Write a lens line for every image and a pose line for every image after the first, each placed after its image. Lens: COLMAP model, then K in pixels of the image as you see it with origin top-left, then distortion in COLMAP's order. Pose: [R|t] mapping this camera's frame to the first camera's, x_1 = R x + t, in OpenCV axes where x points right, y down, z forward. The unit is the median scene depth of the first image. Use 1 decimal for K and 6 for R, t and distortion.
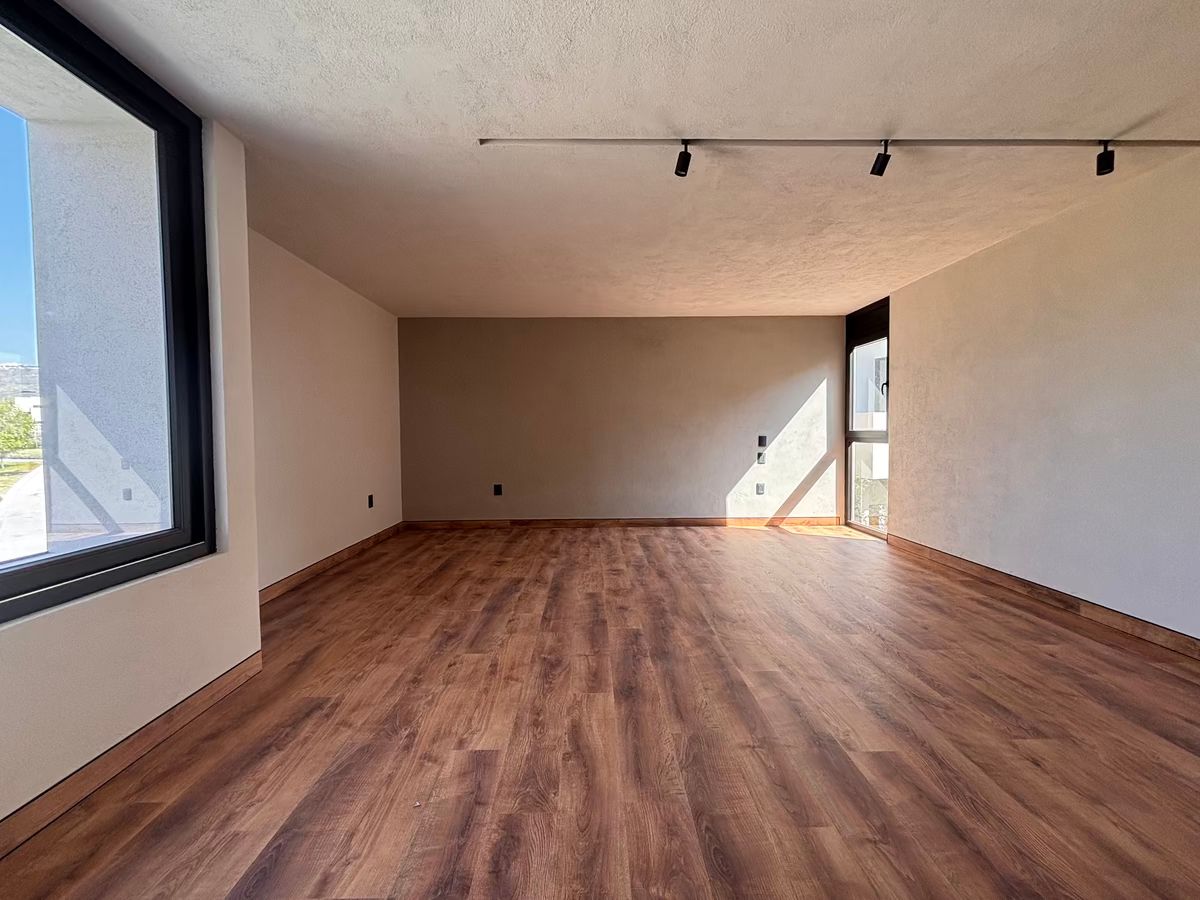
lens RADIAL K [[487.2, 0, 596.4], [0, 487.2, 450.6], [0, 0, 1]] dist [-0.000677, -0.000882]
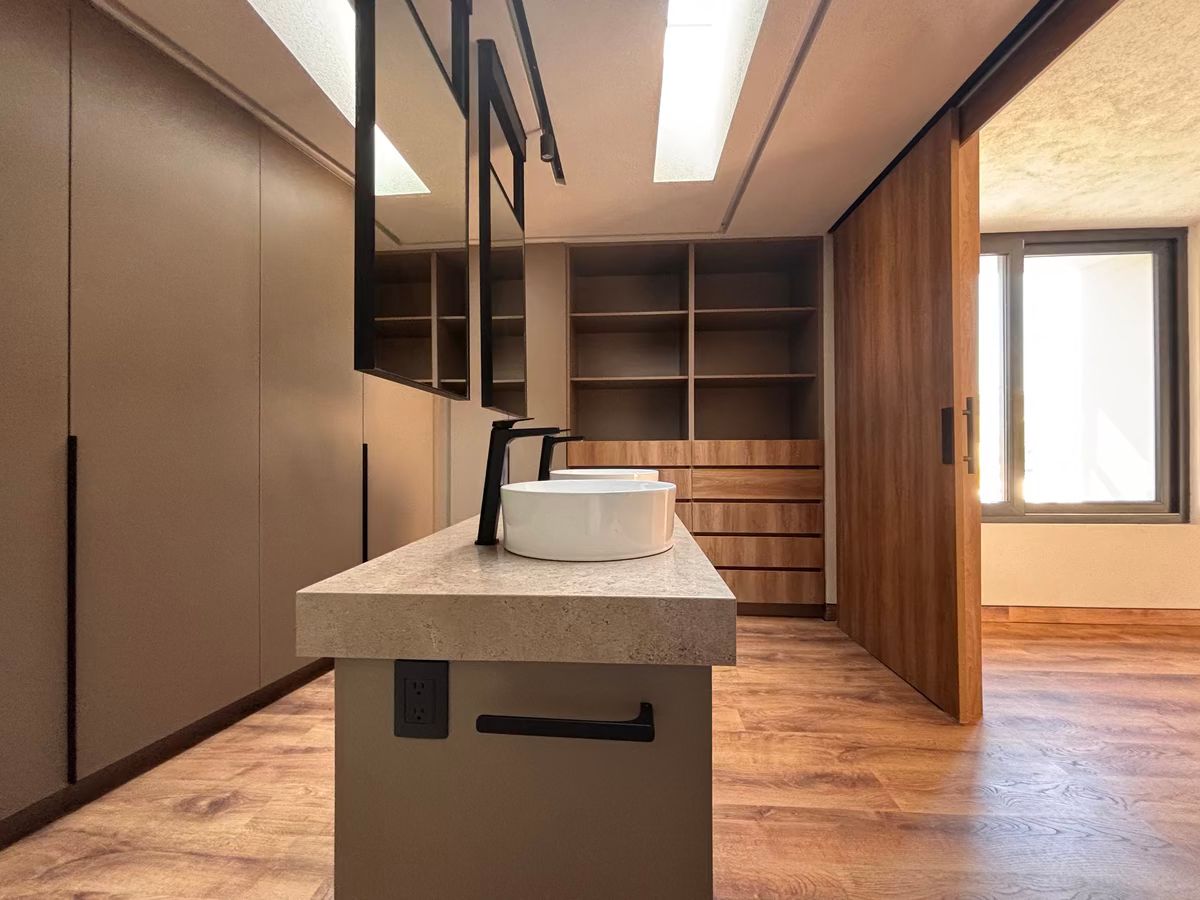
lens RADIAL K [[487.2, 0, 601.9], [0, 487.2, 450.1], [0, 0, 1]] dist [-0.000677, -0.000882]
pose [[-0.052923, 0.002483, -0.998595, 0.833391], [-0.039875, 0.999194, 0.004598, 0.069217], [0.997802, 0.040063, -0.052782, -0.741956]]
